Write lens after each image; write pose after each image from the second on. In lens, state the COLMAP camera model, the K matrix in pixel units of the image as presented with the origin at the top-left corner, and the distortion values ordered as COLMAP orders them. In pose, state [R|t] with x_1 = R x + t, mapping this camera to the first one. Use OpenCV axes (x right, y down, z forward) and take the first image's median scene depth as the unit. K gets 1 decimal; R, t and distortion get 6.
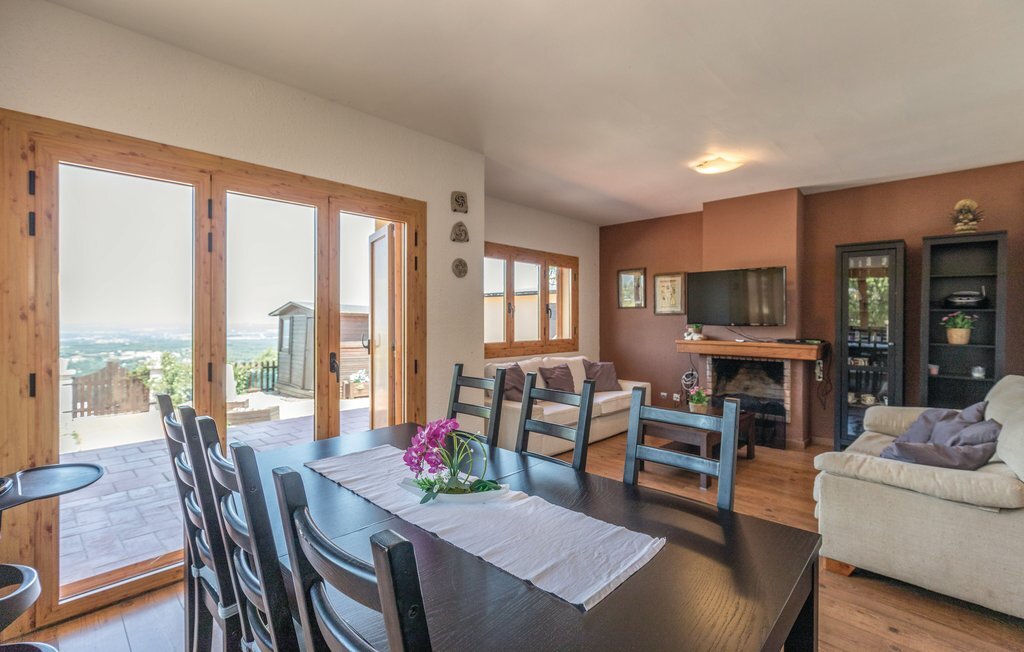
lens RADIAL K [[470.7, 0, 507.5], [0, 470.7, 319.3], [0, 0, 1]] dist [0.003840, -0.000400]
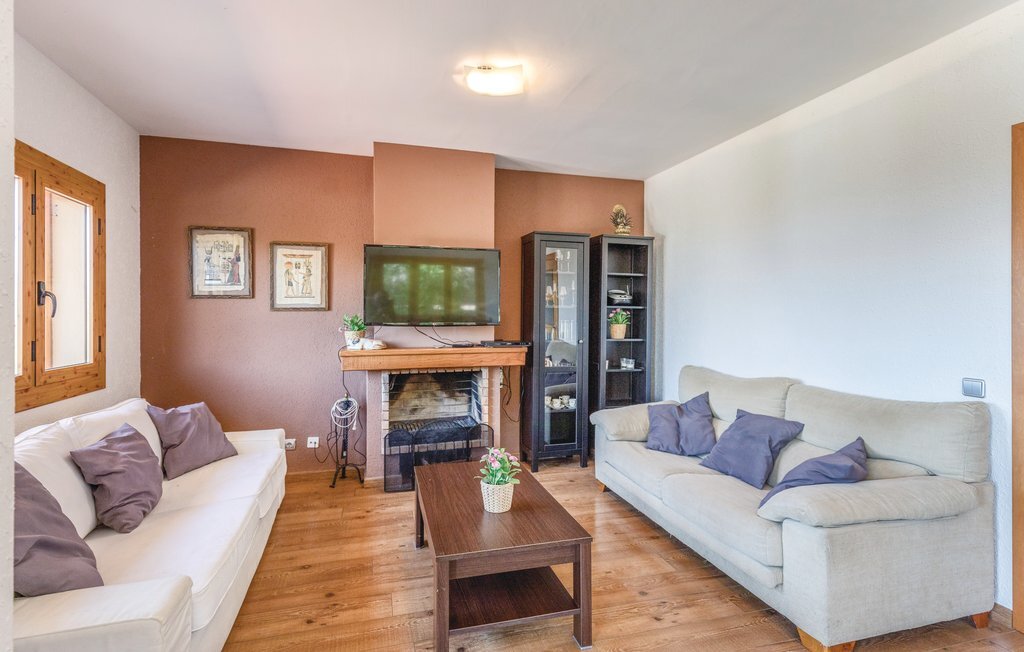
lens RADIAL K [[500.1, 0, 520.6], [0, 500.1, 311.5], [0, 0, 1]] dist [0.006639, 0.000568]
pose [[0.471557, 0.001390, 0.881835, -0.111024], [0.004740, 0.999980, -0.004111, -0.004400], [-0.881823, 0.006118, 0.471541, 0.496309]]
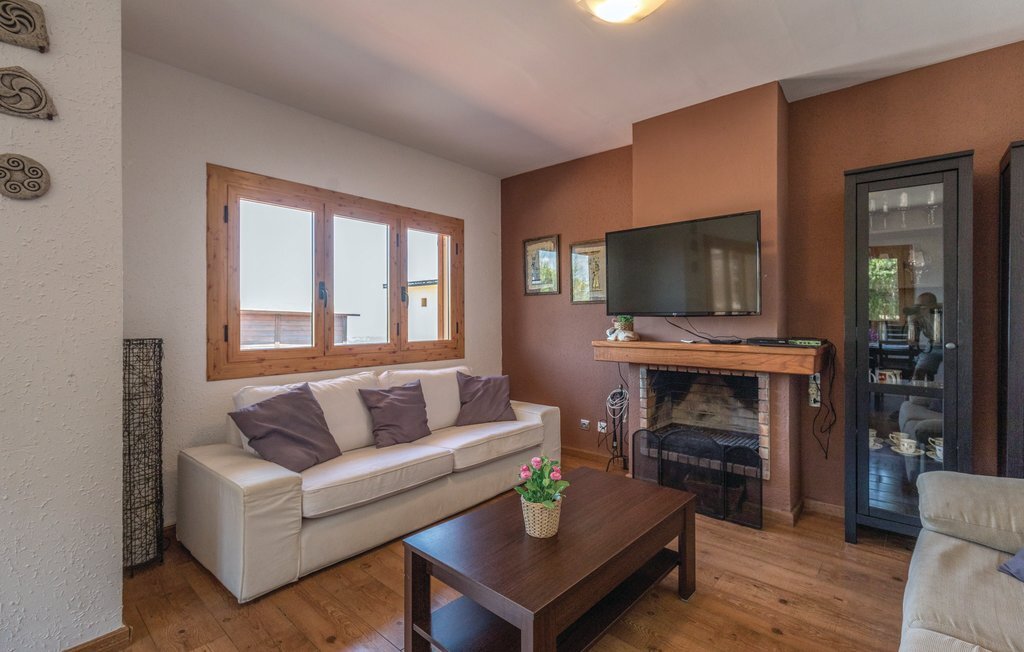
lens RADIAL K [[470.7, 0, 517.2], [0, 470.7, 318.7], [0, 0, 1]] dist [0.003840, -0.000400]
pose [[0.998277, -0.006231, 0.058342, 0.226489], [0.006407, 0.999976, -0.002817, 0.015489], [-0.058323, 0.003185, 0.998293, 0.386377]]
